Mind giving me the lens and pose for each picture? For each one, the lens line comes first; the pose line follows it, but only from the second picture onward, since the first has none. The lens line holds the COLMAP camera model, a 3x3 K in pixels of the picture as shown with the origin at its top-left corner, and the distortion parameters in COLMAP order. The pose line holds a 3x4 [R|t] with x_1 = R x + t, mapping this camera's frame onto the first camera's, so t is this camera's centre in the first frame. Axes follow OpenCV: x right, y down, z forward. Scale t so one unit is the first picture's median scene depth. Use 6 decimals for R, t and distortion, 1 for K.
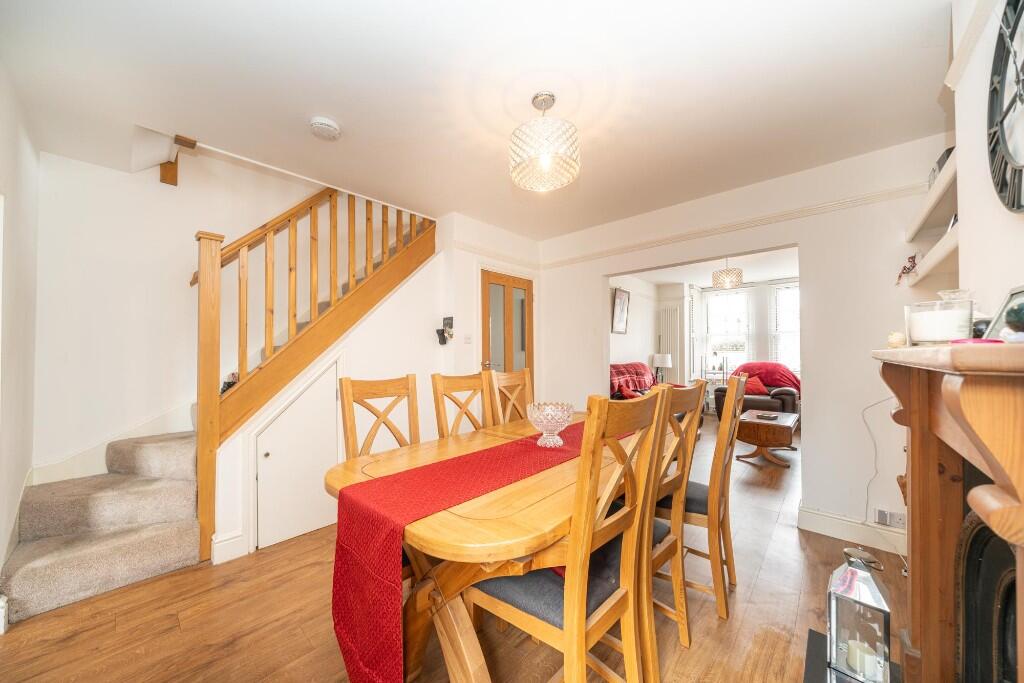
lens RADIAL K [[360.6, 0, 513.8], [0, 360.6, 349.1], [0, 0, 1]] dist [0.000193, 0.000005]
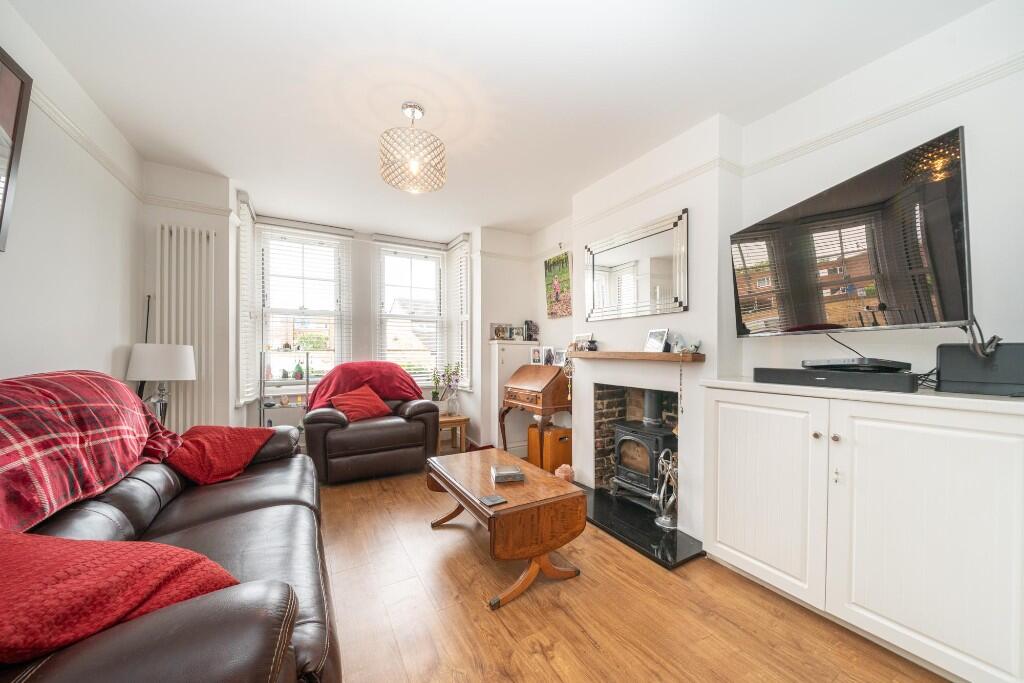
lens RADIAL K [[360.6, 0, 512.8], [0, 360.6, 350.4], [0, 0, 1]] dist [0.000193, 0.000005]
pose [[0.291051, 0.009110, 0.956664, 0.172035], [-0.007391, 0.999946, -0.007274, 0.020327], [-0.956679, -0.004953, 0.291103, 0.572570]]
